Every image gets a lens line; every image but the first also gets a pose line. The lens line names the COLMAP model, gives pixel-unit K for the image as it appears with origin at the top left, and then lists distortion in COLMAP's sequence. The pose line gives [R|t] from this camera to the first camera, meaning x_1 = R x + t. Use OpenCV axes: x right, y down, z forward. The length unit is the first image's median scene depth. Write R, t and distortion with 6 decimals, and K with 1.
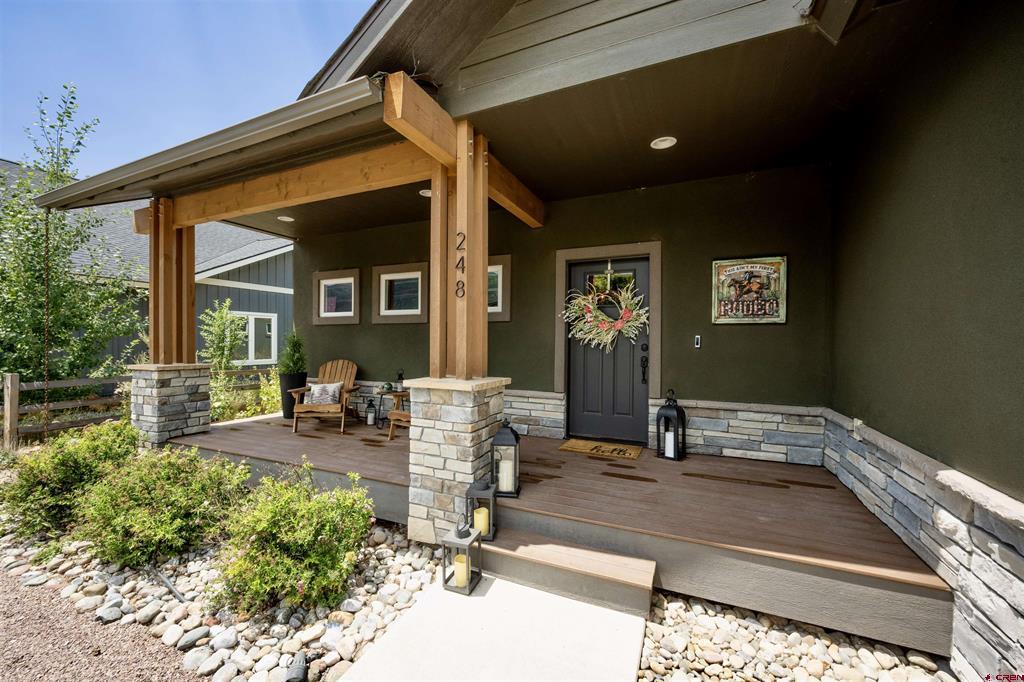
lens RADIAL K [[405.1, 0, 505.6], [0, 405.1, 343.7], [0, 0, 1]] dist [-0.002458, -0.000079]
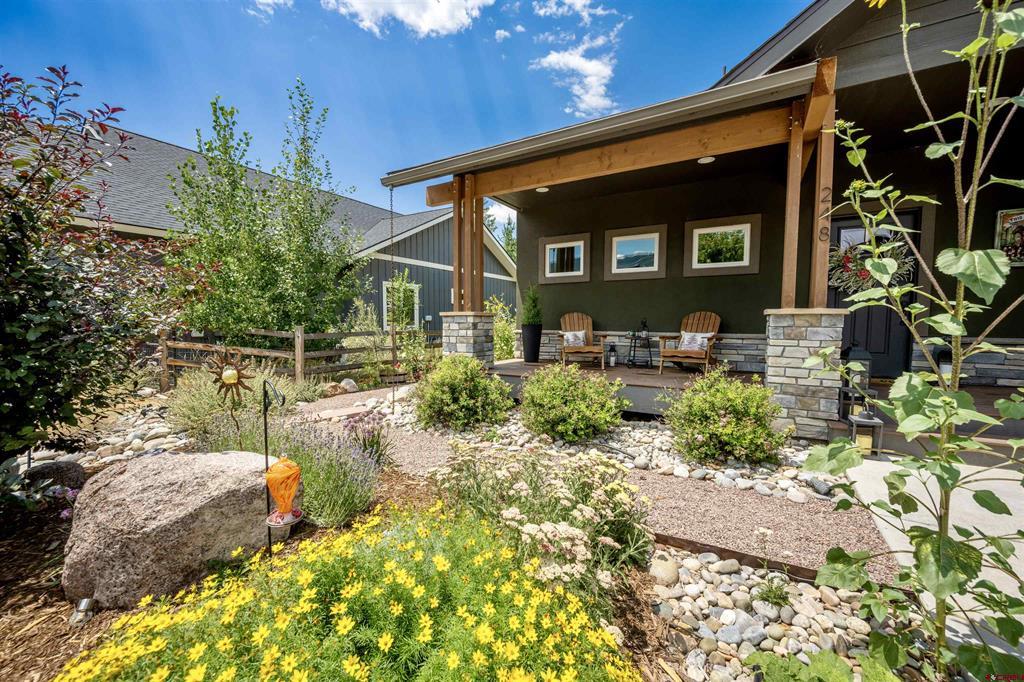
lens RADIAL K [[402.3, 0, 510.9], [0, 402.3, 343.4], [0, 0, 1]] dist [-0.002067, 0.000279]
pose [[0.994163, 0.003994, -0.107818, -0.654624], [0.001780, 0.998571, 0.053403, 0.092429], [0.107877, -0.053284, 0.992735, -0.238287]]
